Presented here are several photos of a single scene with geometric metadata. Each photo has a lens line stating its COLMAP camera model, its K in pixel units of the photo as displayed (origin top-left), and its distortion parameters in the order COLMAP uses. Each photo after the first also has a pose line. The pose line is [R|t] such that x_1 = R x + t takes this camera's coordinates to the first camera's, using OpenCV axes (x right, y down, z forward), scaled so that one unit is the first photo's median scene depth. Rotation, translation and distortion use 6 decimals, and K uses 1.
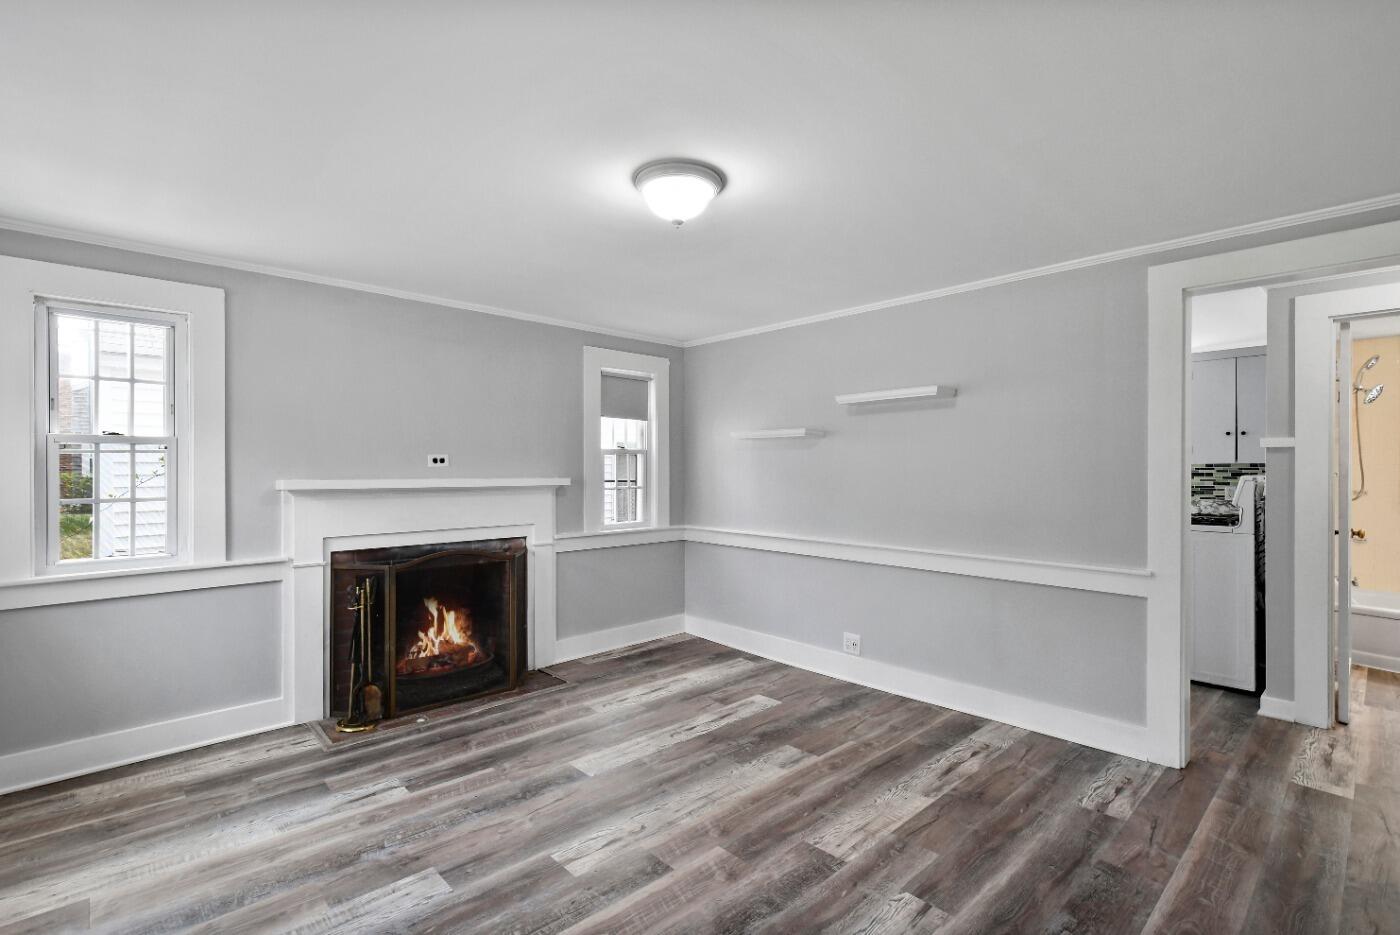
lens RADIAL K [[666.6, 0, 729.4], [0, 666.6, 466.5], [0, 0, 1]] dist [0.000630, 0.000597]
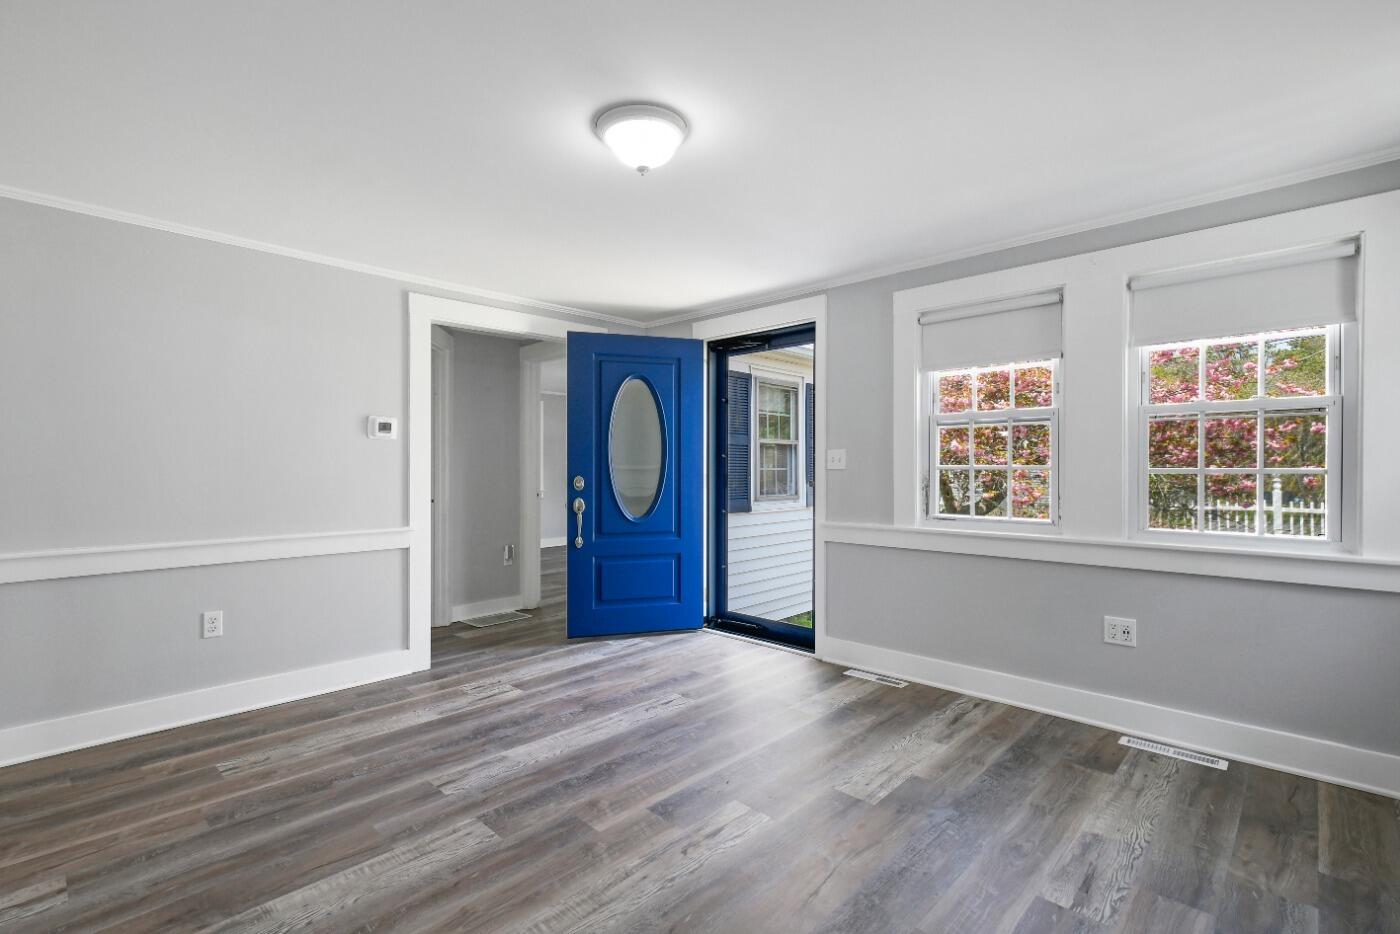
lens RADIAL K [[646.5, 0, 698.9], [0, 646.5, 471.1], [0, 0, 1]] dist [-0.001052, 0.000986]
pose [[-0.999946, -0.001265, -0.010353, -0.124187], [-0.001330, 0.999980, 0.006260, 0.051071], [0.010344, 0.006273, -0.999927, 1.622730]]
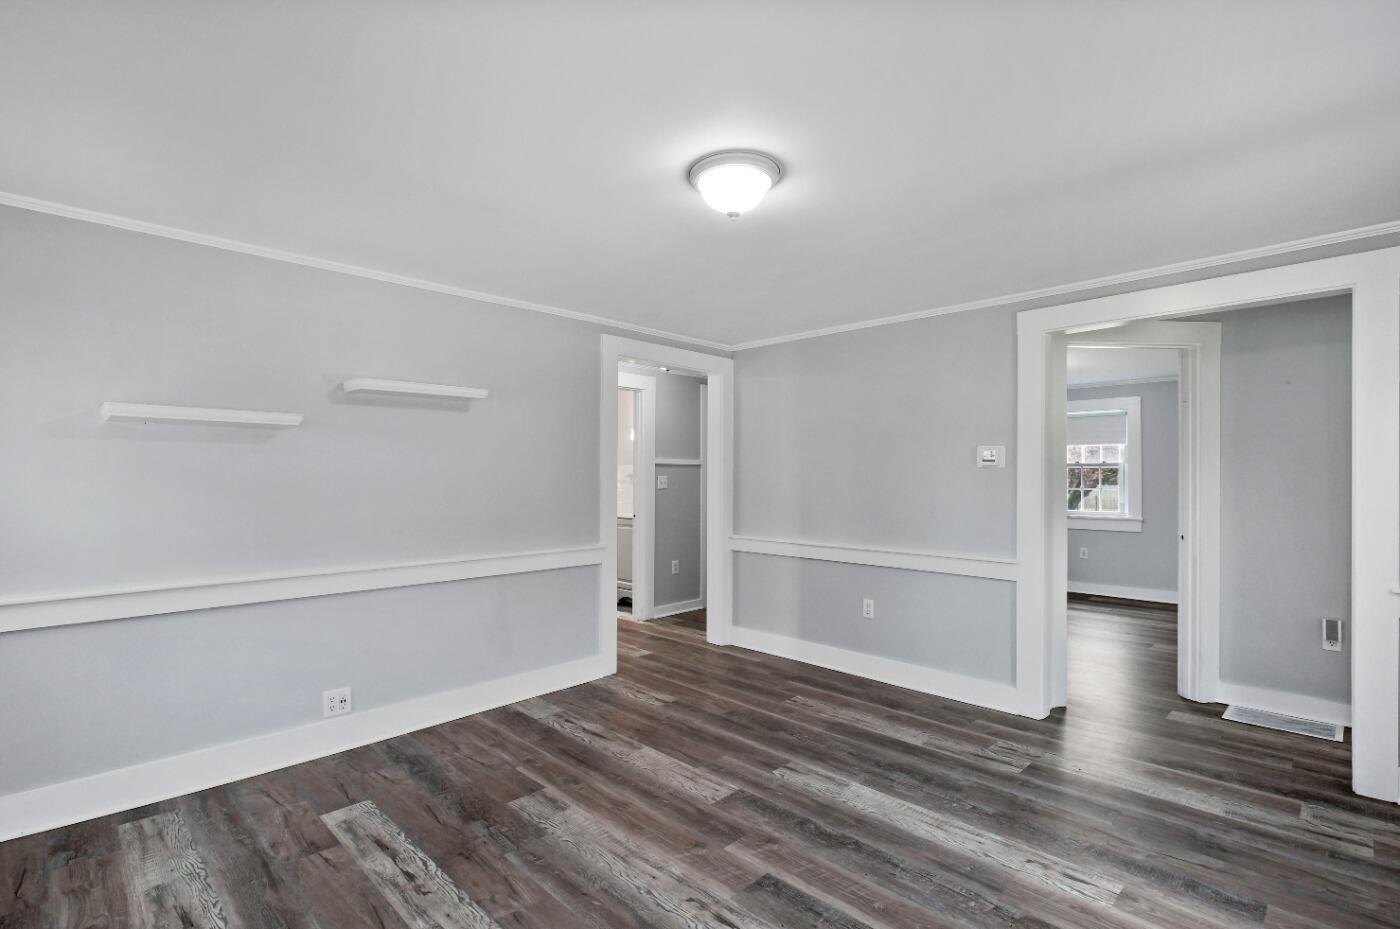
lens RADIAL K [[646.5, 0, 698.9], [0, 646.5, 468.6], [0, 0, 1]] dist [-0.001052, 0.000986]
pose [[-0.010943, 0.005827, 0.999923, -0.853480], [-0.005629, 0.999967, -0.005889, -0.000823], [-0.999924, -0.005693, -0.010910, 0.897545]]
